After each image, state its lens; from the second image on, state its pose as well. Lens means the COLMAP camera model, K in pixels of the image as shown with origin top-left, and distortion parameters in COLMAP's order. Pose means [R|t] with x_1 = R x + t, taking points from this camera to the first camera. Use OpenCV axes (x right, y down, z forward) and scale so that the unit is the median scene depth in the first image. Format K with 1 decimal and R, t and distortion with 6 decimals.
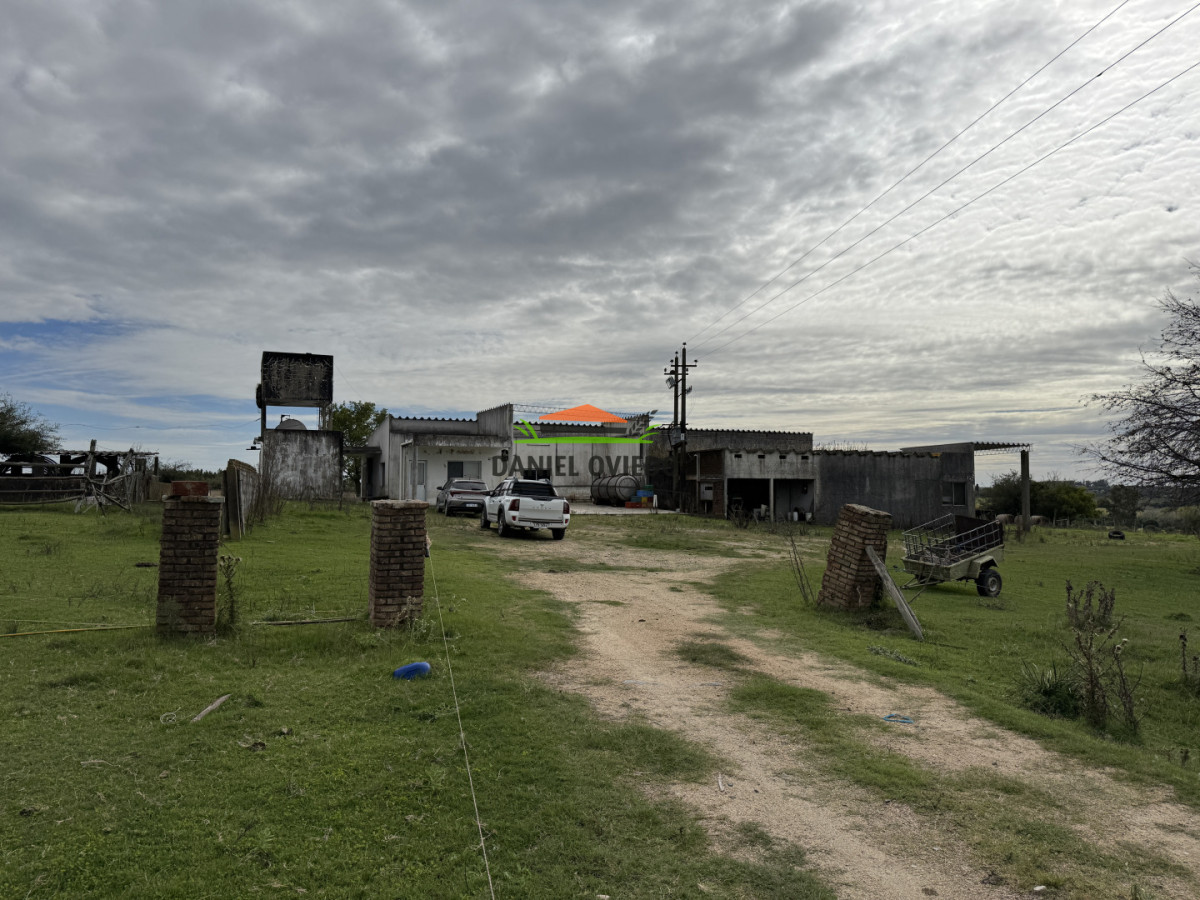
lens RADIAL K [[1035.9, 0, 600.0], [0, 1035.9, 450.0], [0, 0, 1]] dist [0.008898, 0.002027]
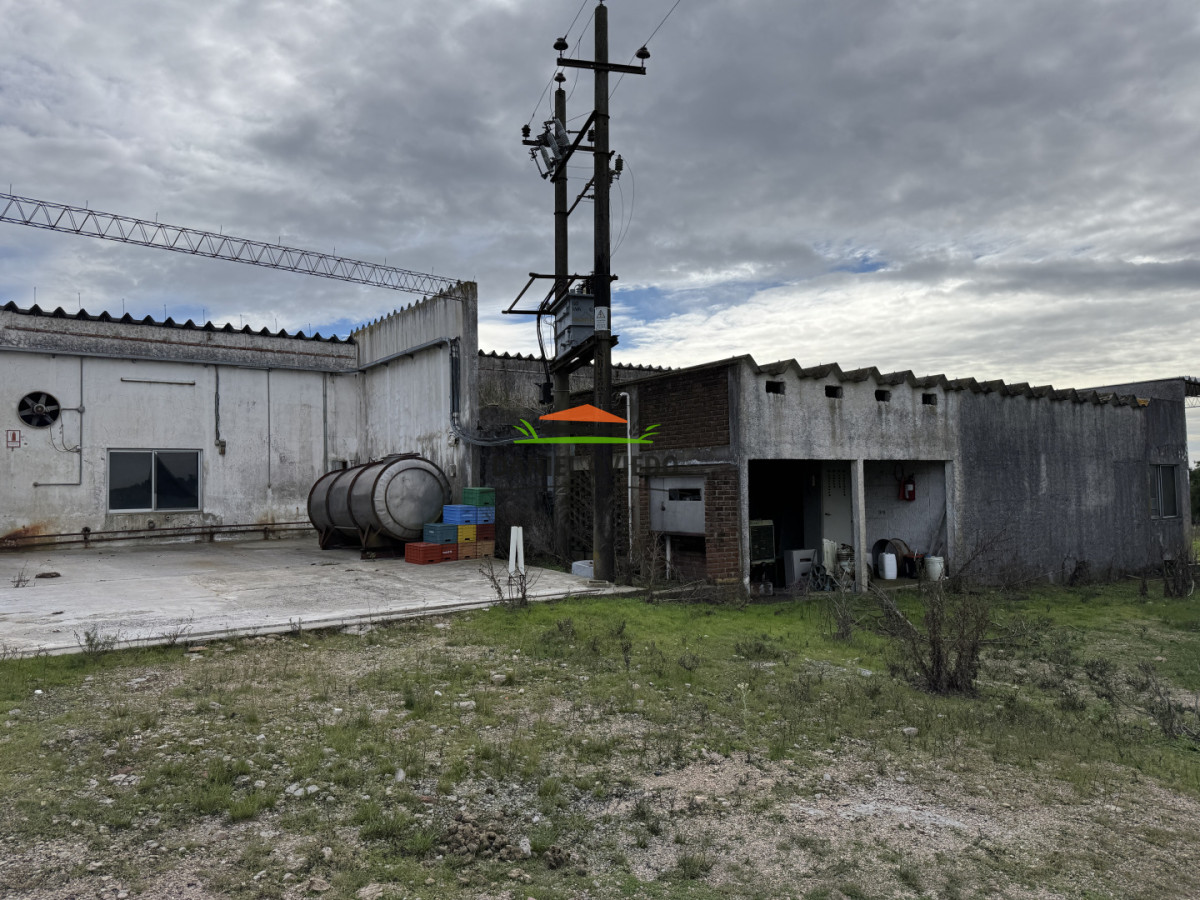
lens RADIAL K [[1035.9, 0, 600.0], [0, 1035.9, 450.0], [0, 0, 1]] dist [0.008898, 0.002027]
pose [[0.981436, -0.015808, 0.191140, 0.022705], [0.015358, 0.999875, 0.003837, 0.021802], [-0.191176, -0.000830, 0.981555, 0.686350]]
